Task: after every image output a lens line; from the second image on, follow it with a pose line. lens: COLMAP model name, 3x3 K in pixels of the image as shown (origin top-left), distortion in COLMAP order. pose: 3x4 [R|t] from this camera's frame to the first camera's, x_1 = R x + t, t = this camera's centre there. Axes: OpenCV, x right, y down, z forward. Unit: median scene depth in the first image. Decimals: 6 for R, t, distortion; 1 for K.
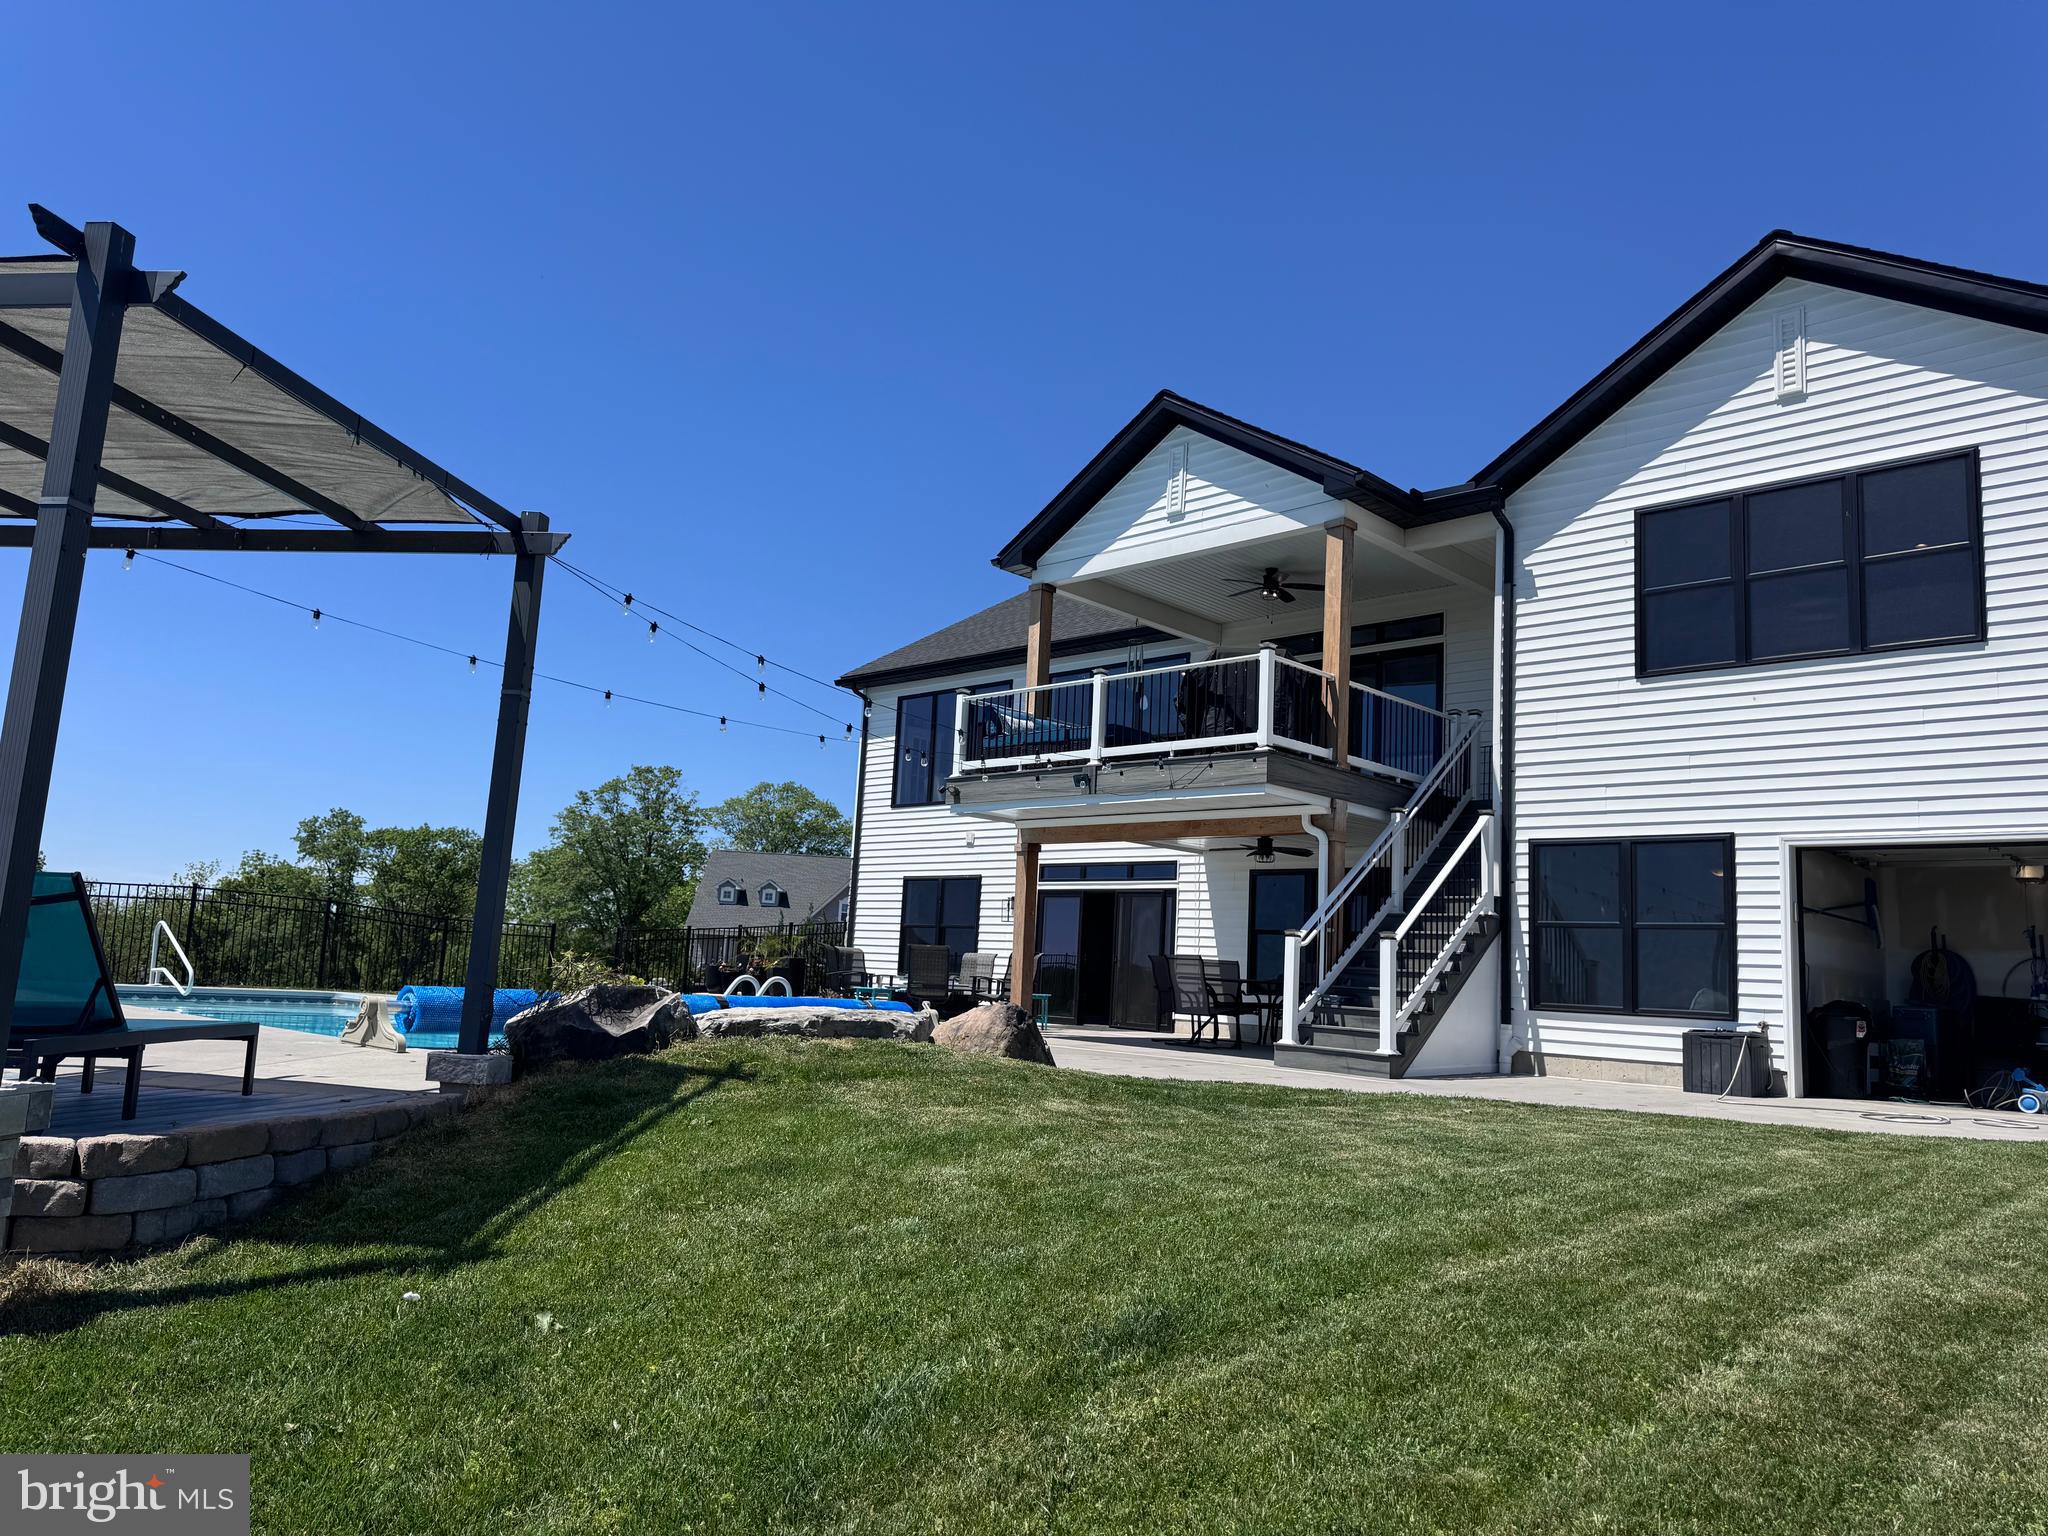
lens RADIAL K [[1448.1, 0, 1031.8], [0, 1448.1, 766.4], [0, 0, 1]] dist [0.066405, -0.062214]
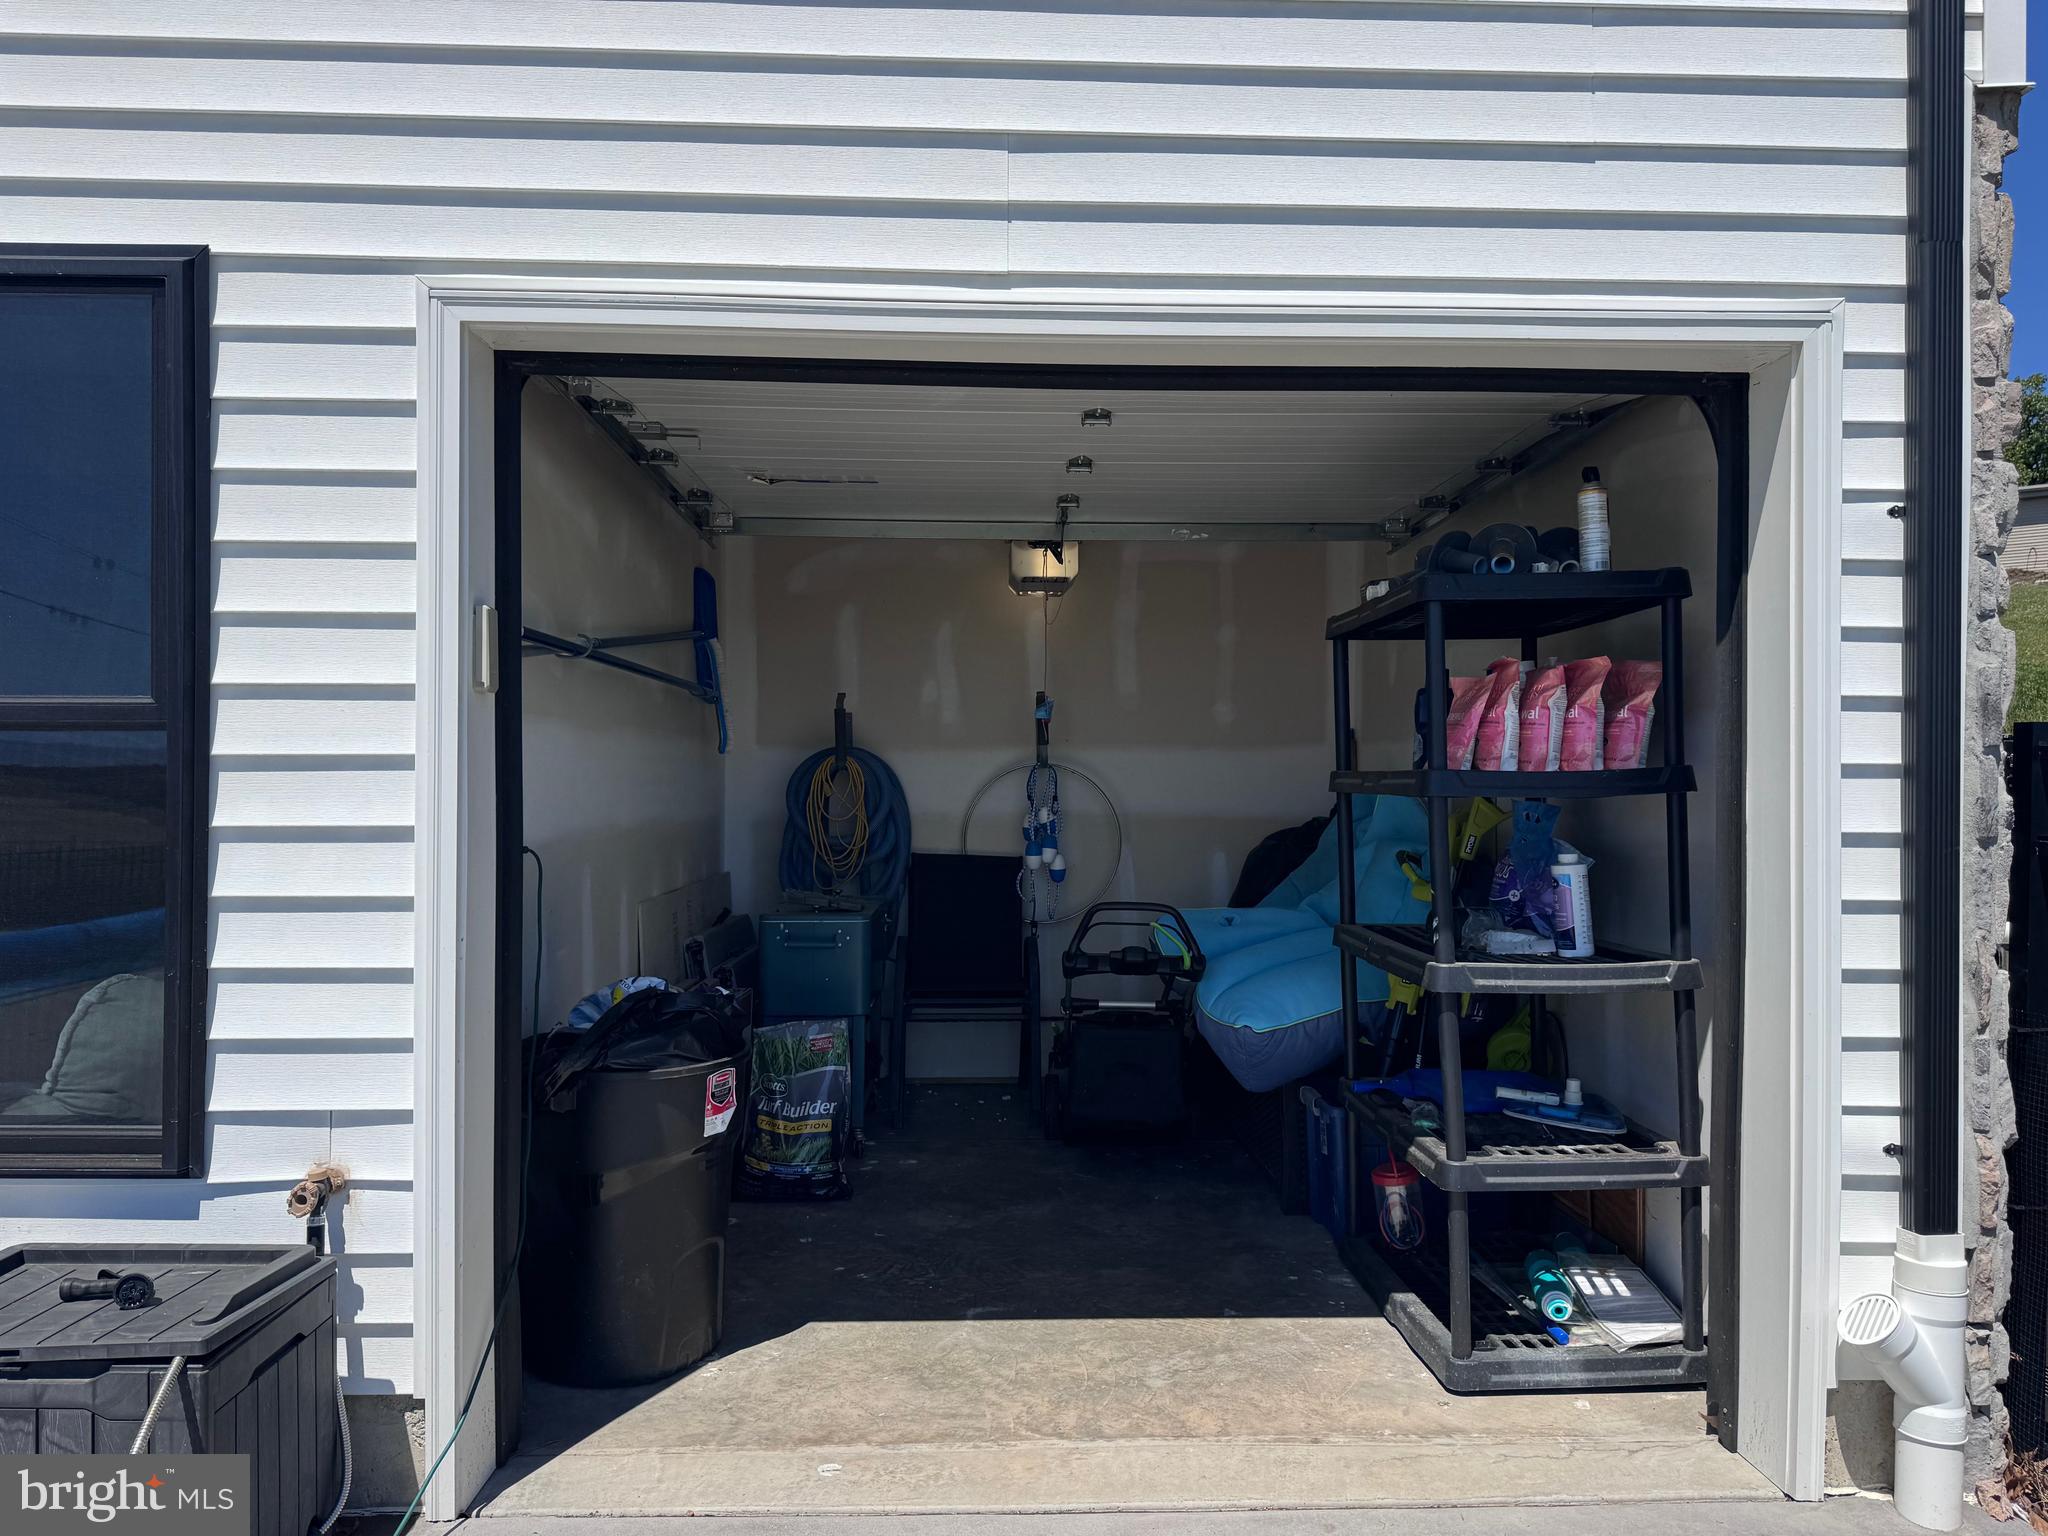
lens RADIAL K [[1448.1, 0, 1038.6], [0, 1448.1, 784.5], [0, 0, 1]] dist [0.066405, -0.062214]
pose [[0.696794, -0.055918, 0.715088, 0.413703], [-0.074072, 0.986016, 0.149281, 0.079520], [-0.713437, -0.156986, 0.682908, 0.776625]]
